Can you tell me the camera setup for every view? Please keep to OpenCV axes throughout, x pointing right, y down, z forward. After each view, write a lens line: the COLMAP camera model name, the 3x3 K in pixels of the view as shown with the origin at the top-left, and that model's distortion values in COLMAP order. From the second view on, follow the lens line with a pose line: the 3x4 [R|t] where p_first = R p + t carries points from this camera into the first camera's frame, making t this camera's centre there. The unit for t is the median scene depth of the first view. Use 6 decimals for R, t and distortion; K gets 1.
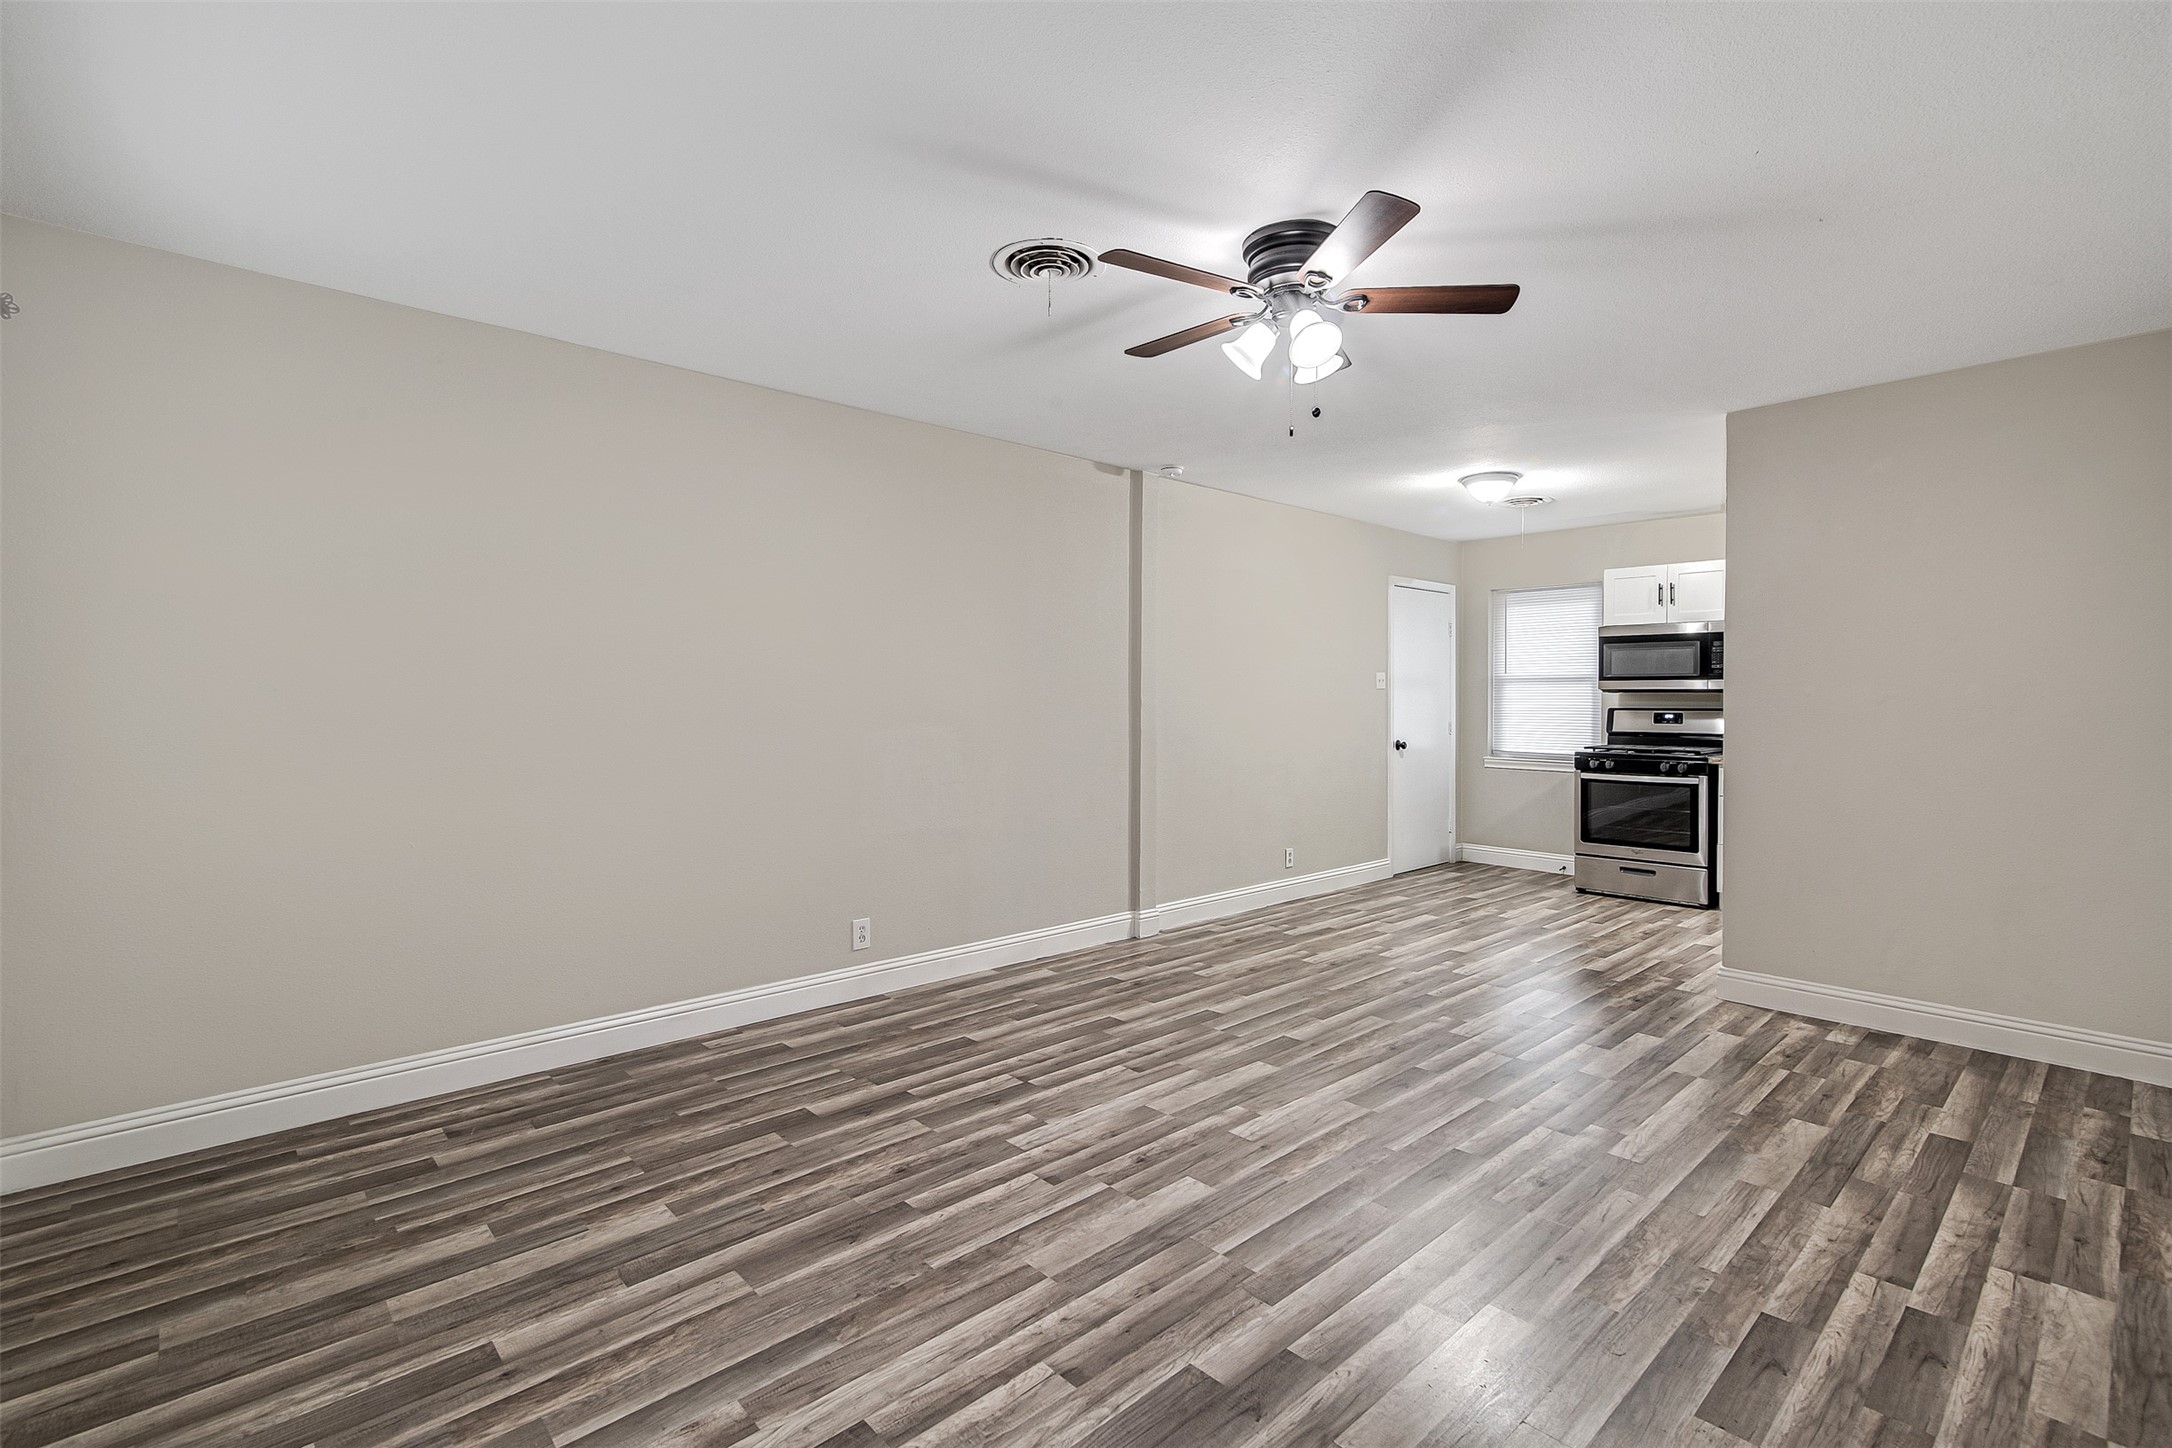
lens RADIAL K [[981.5, 0, 1096.0], [0, 981.5, 708.5], [0, 0, 1]] dist [-0.008789, 0.000416]
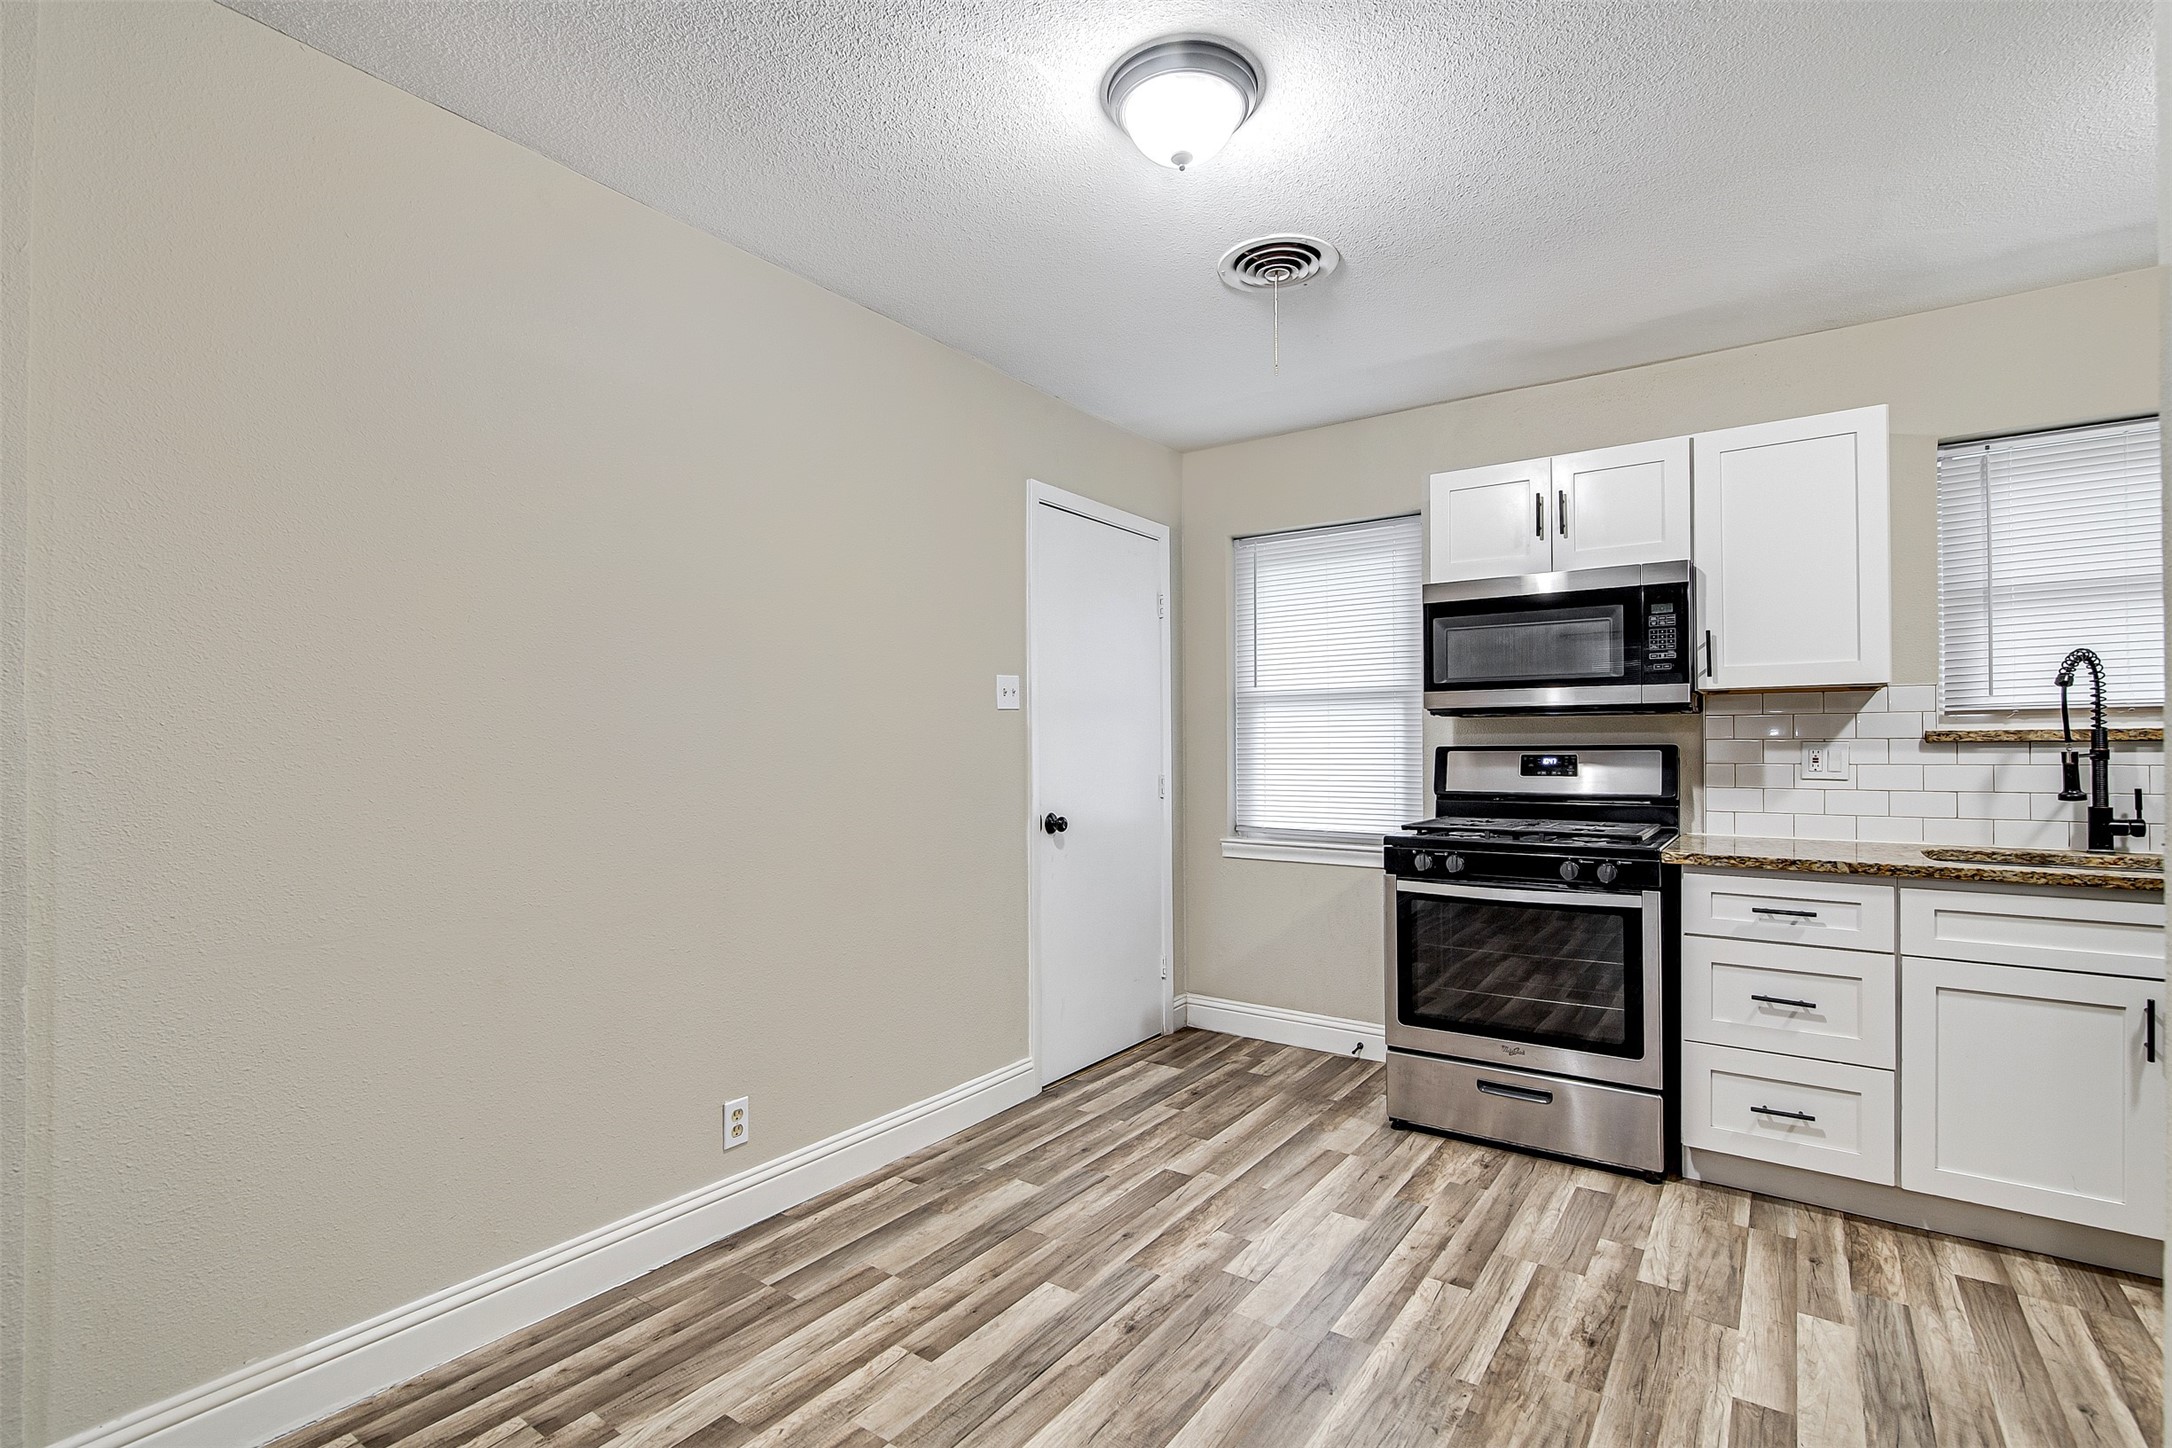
lens RADIAL K [[981.5, 0, 1099.3], [0, 981.5, 737.3], [0, 0, 1]] dist [-0.008789, 0.000416]
pose [[0.978758, -0.005787, 0.204939, 0.224251], [0.009183, 0.999836, -0.015627, 0.001476], [-0.204815, 0.017178, 0.978650, 0.492556]]
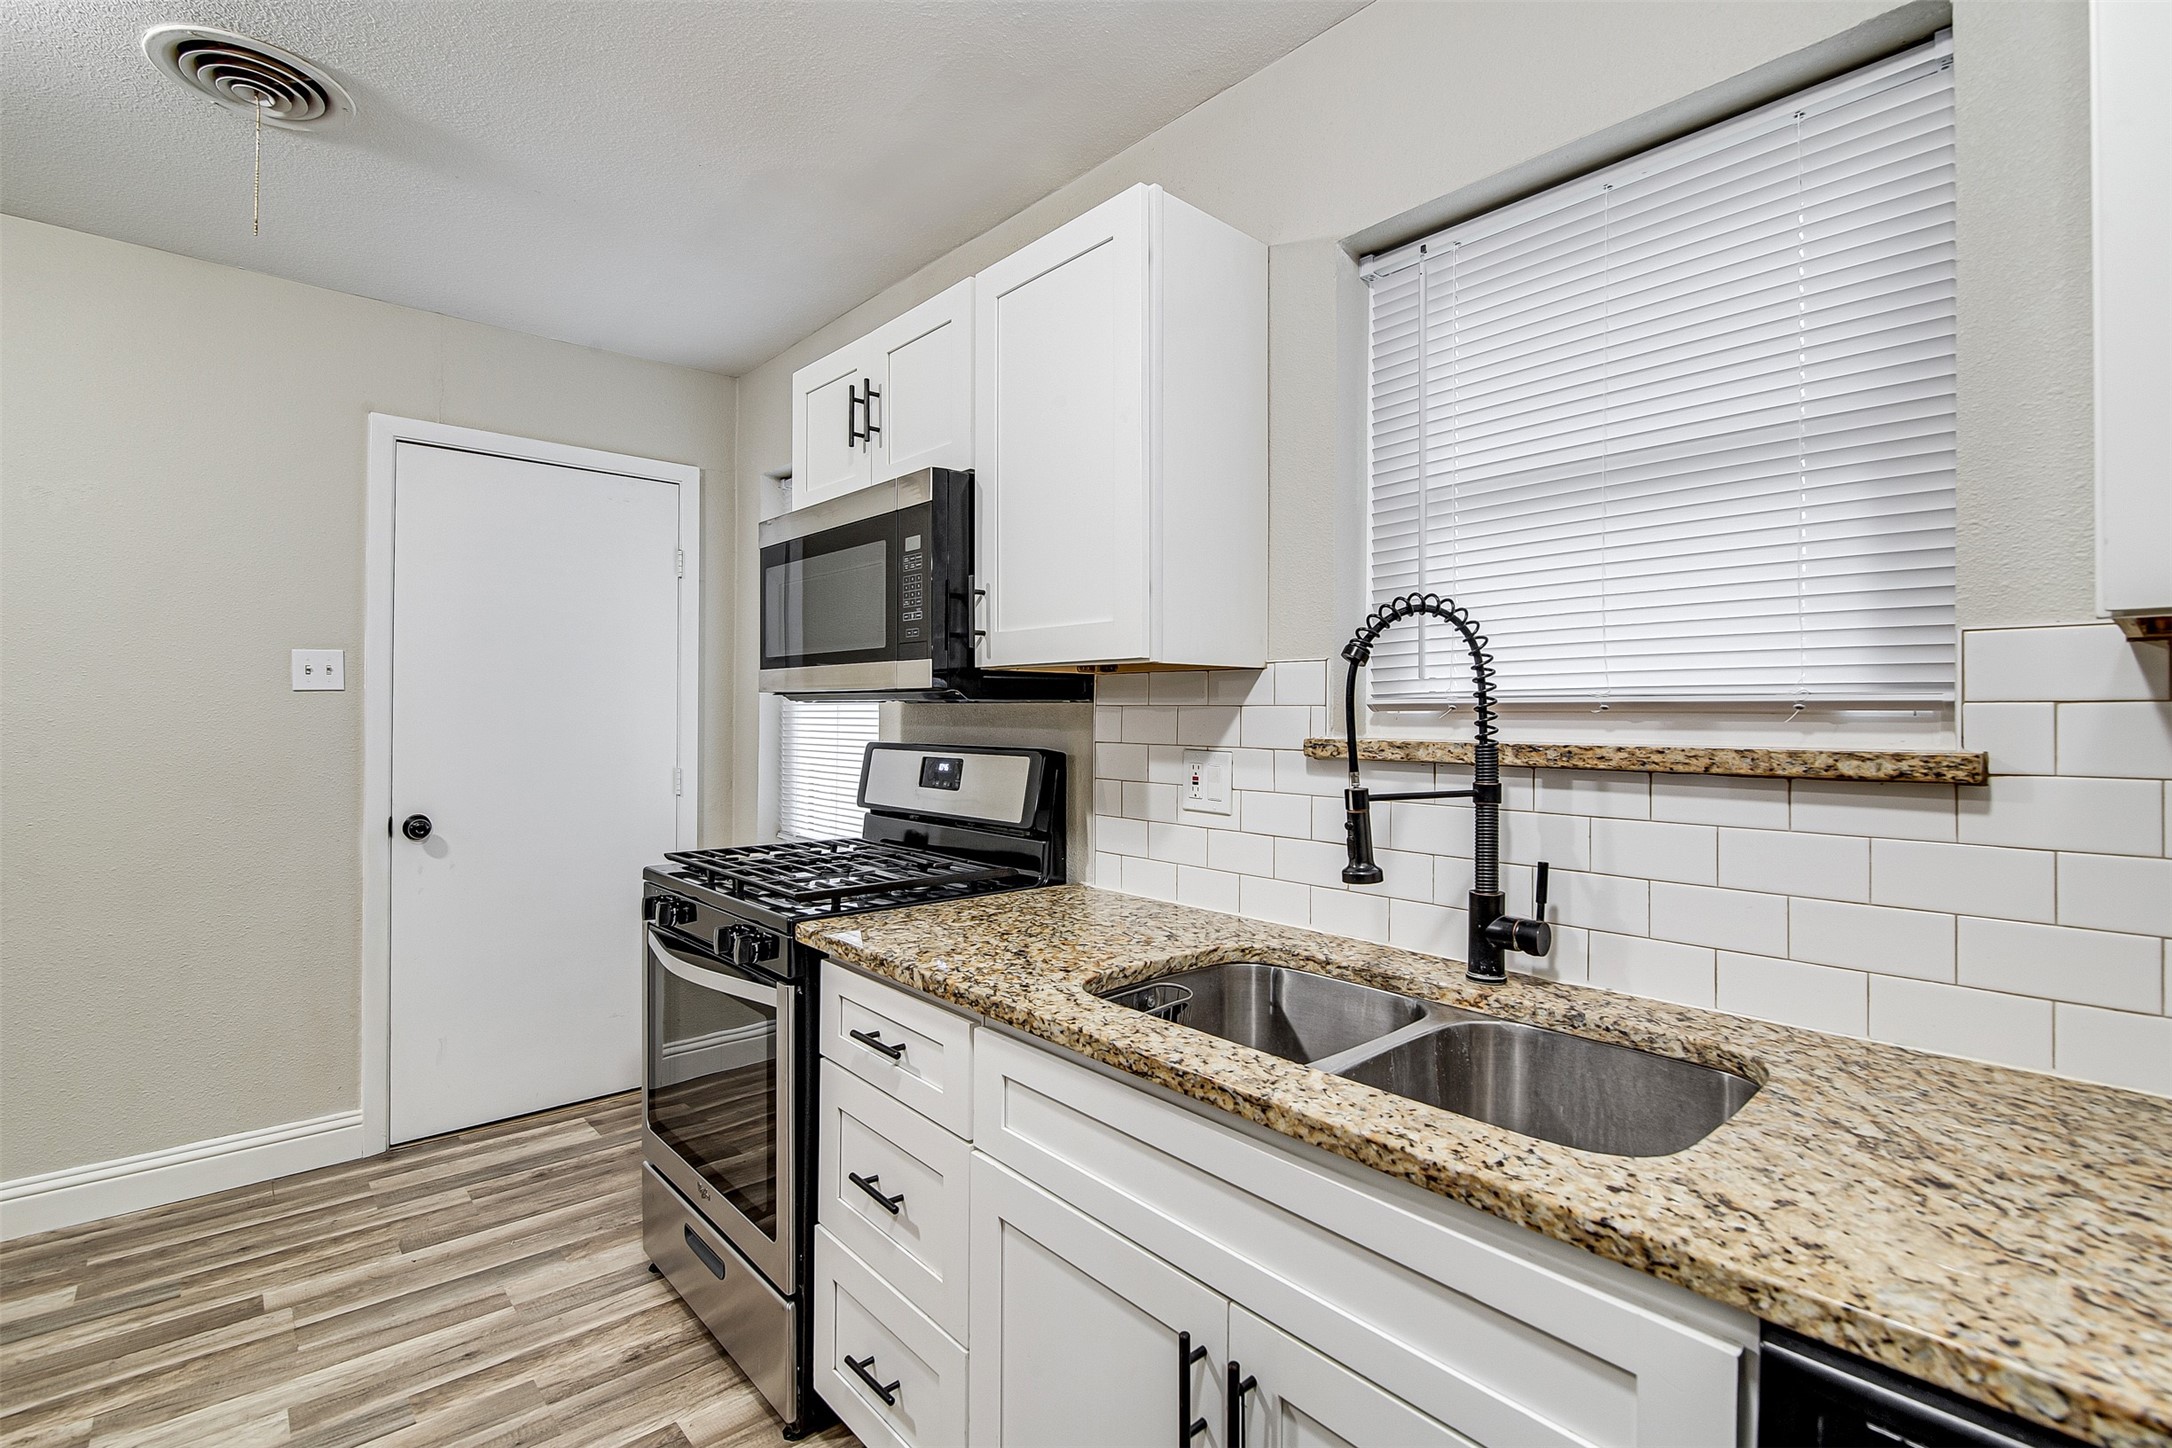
lens RADIAL K [[981.5, 0, 1083.1], [0, 981.5, 703.5], [0, 0, 1]] dist [-0.008789, 0.000416]
pose [[0.999910, 0.003216, -0.012990, 0.580518], [-0.003471, 0.999801, -0.019639, -0.007651], [0.012924, 0.019682, 0.999723, 0.575048]]
